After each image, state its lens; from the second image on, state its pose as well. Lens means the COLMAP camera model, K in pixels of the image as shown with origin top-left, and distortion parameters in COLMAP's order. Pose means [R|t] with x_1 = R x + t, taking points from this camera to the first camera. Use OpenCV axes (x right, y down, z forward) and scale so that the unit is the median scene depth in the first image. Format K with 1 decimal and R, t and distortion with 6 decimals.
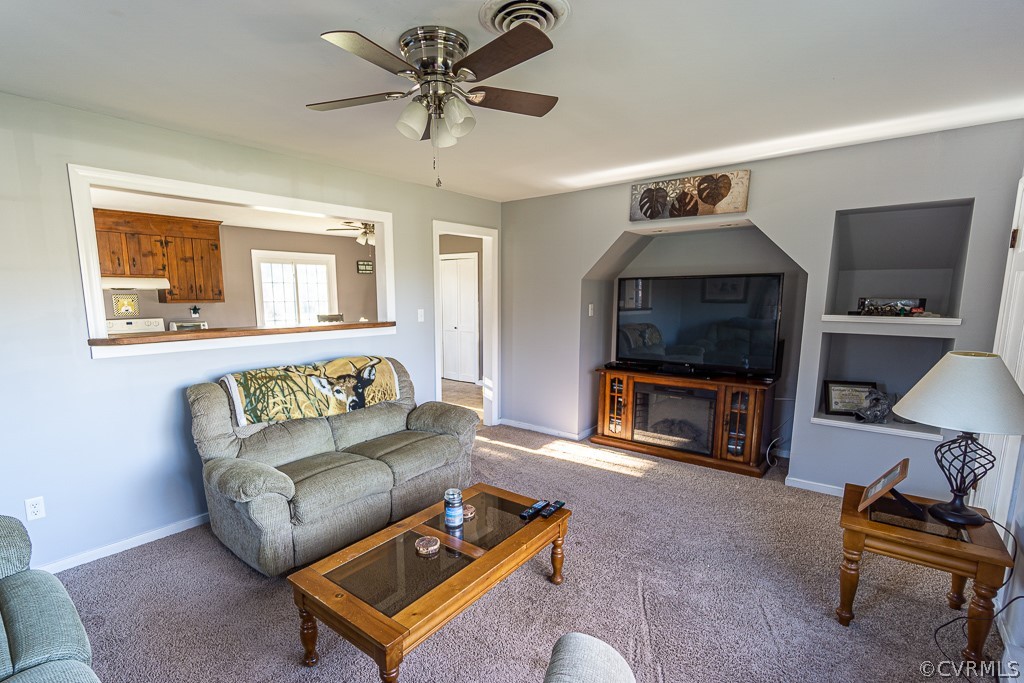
lens RADIAL K [[438.3, 0, 498.9], [0, 438.3, 339.5], [0, 0, 1]] dist [-0.001393, 0.000482]
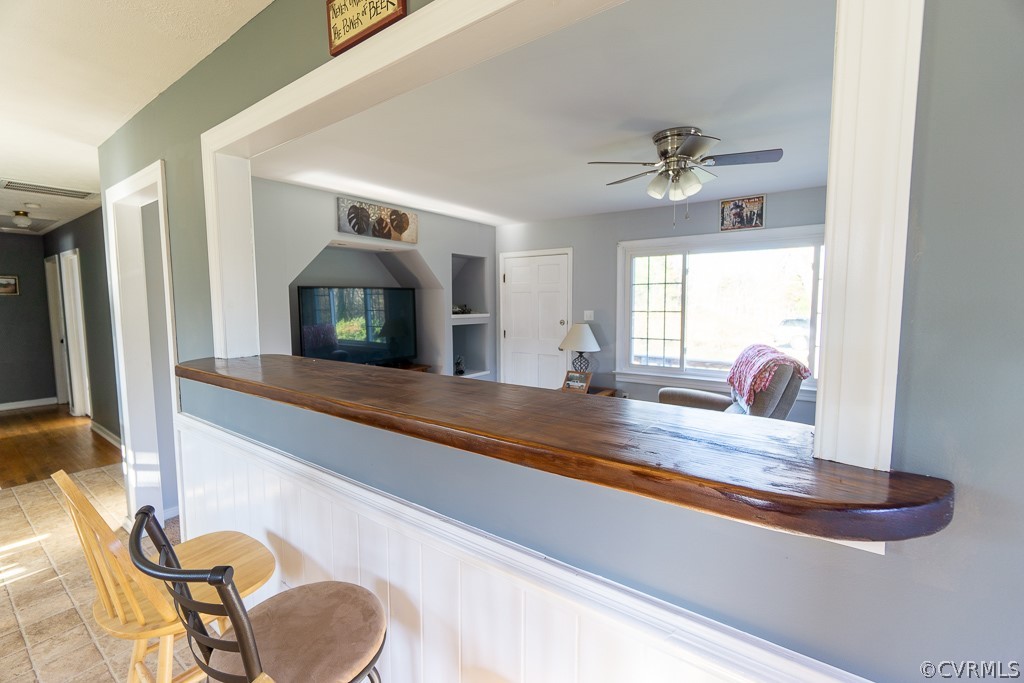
lens RADIAL K [[438.3, 0, 498.9], [0, 438.3, 339.5], [0, 0, 1]] dist [-0.001393, 0.000482]
pose [[0.026820, -0.081168, 0.996340, -0.797768], [0.107462, 0.991156, 0.077853, -0.063159], [-0.993847, 0.104981, 0.035305, 0.669933]]
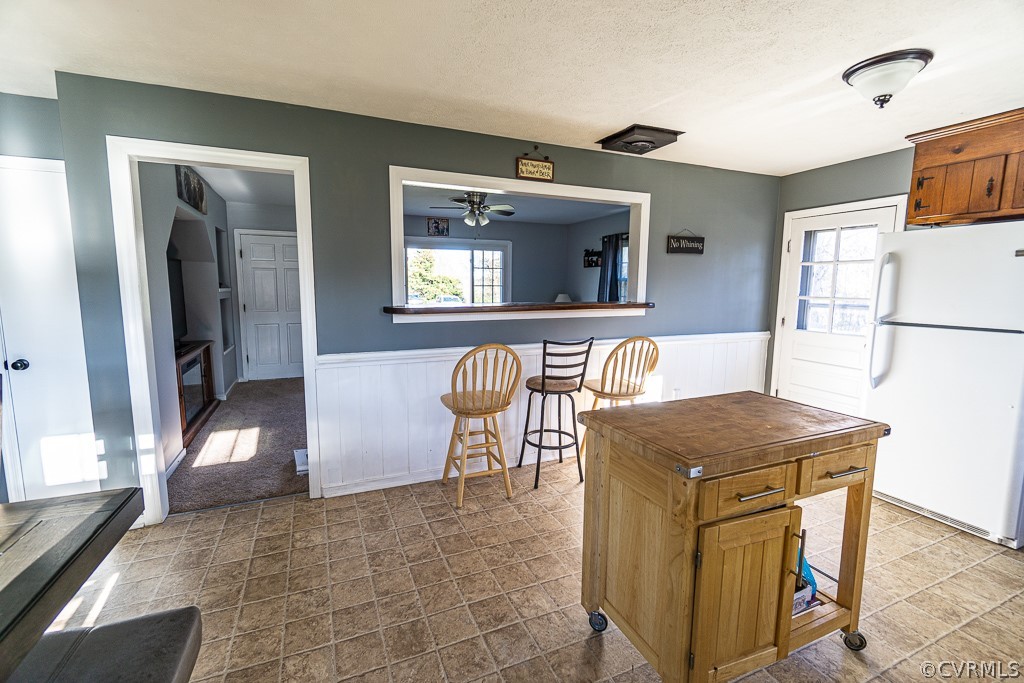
lens RADIAL K [[438.3, 0, 498.9], [0, 438.3, 339.5], [0, 0, 1]] dist [-0.001393, 0.000482]
pose [[-0.846163, -0.071010, 0.528172, -0.906899], [0.050441, 0.975962, 0.212024, -0.139196], [-0.530532, 0.206049, -0.822241, 1.563165]]
